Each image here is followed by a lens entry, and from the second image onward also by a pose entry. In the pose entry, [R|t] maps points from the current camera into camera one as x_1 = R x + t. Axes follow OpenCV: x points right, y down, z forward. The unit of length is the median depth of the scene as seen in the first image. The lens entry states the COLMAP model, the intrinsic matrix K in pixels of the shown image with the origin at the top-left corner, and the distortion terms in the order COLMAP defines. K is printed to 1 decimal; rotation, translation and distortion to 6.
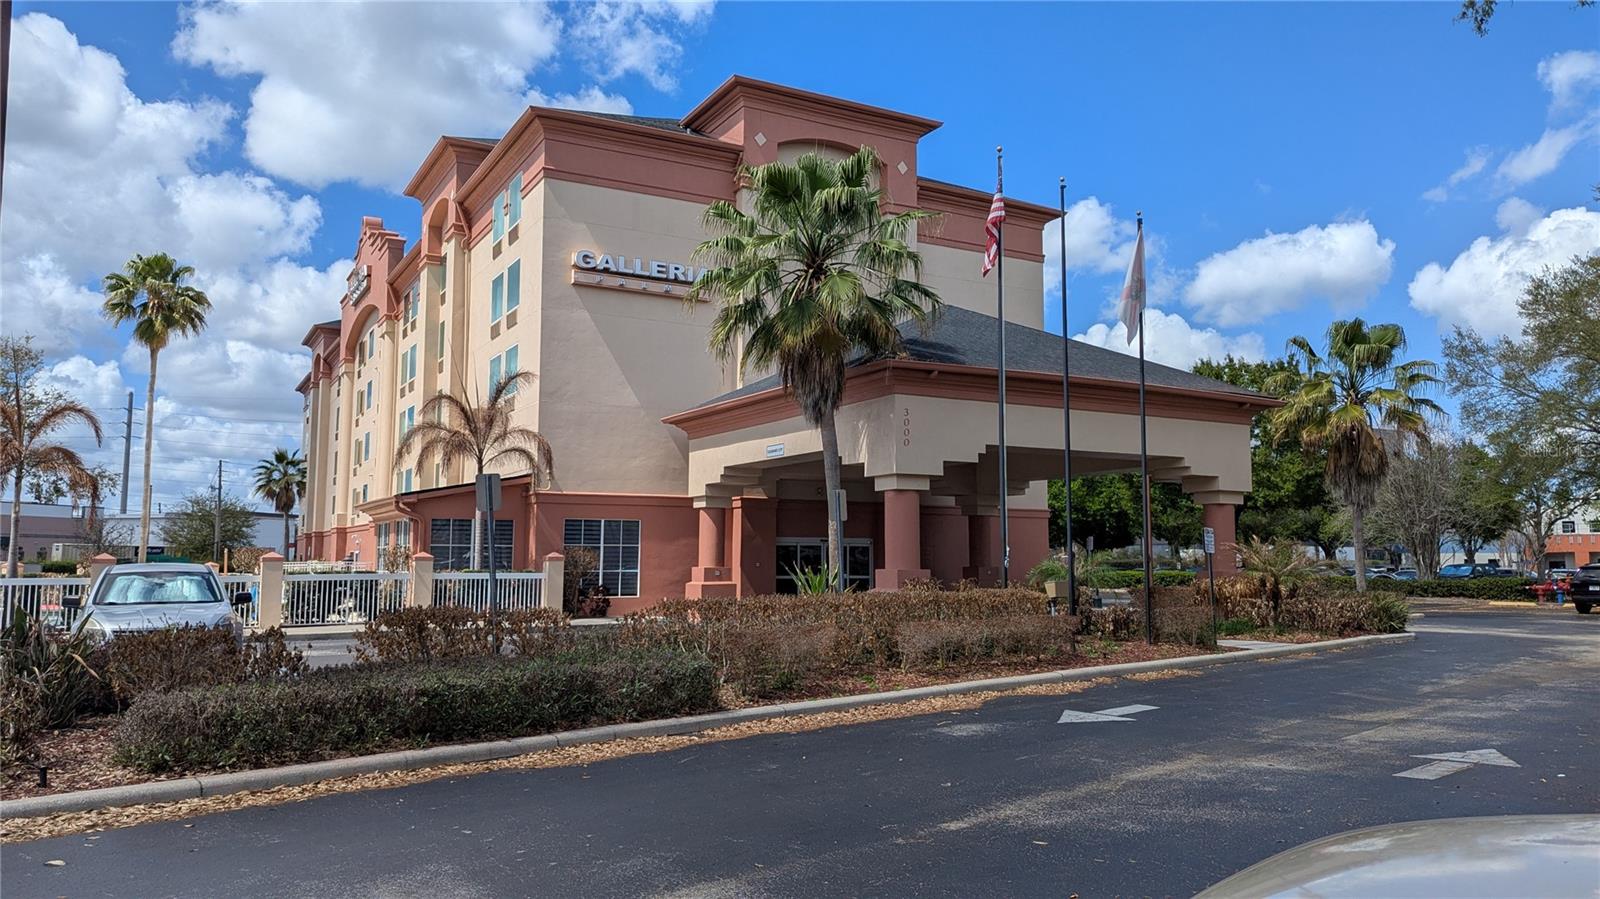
lens RADIAL K [[1120.4, 0, 816.5], [0, 1120.4, 449.4], [0, 0, 1]] dist [0.060105, -0.054372]
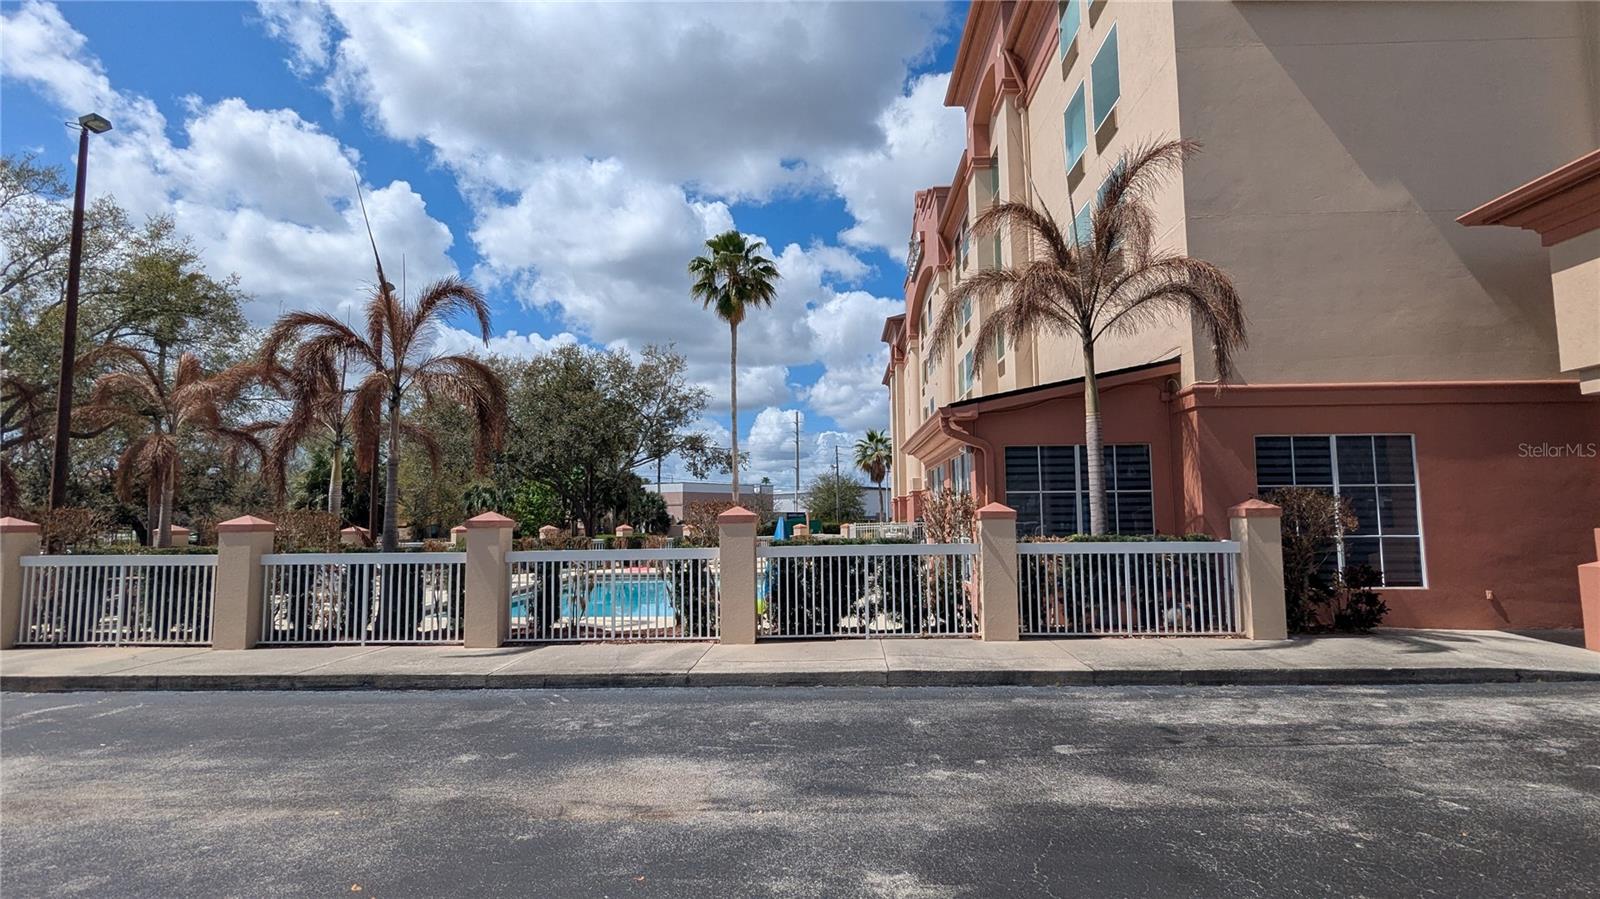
lens RADIAL K [[800.8, 0, 784.7], [0, 800.8, 460.4], [0, 0, 1]] dist [-0.007079, 0.002991]
pose [[0.833607, -0.053882, -0.549723, -0.194995], [0.066268, 0.997798, 0.002689, 0.055518], [0.548368, -0.038670, 0.835343, 0.551923]]
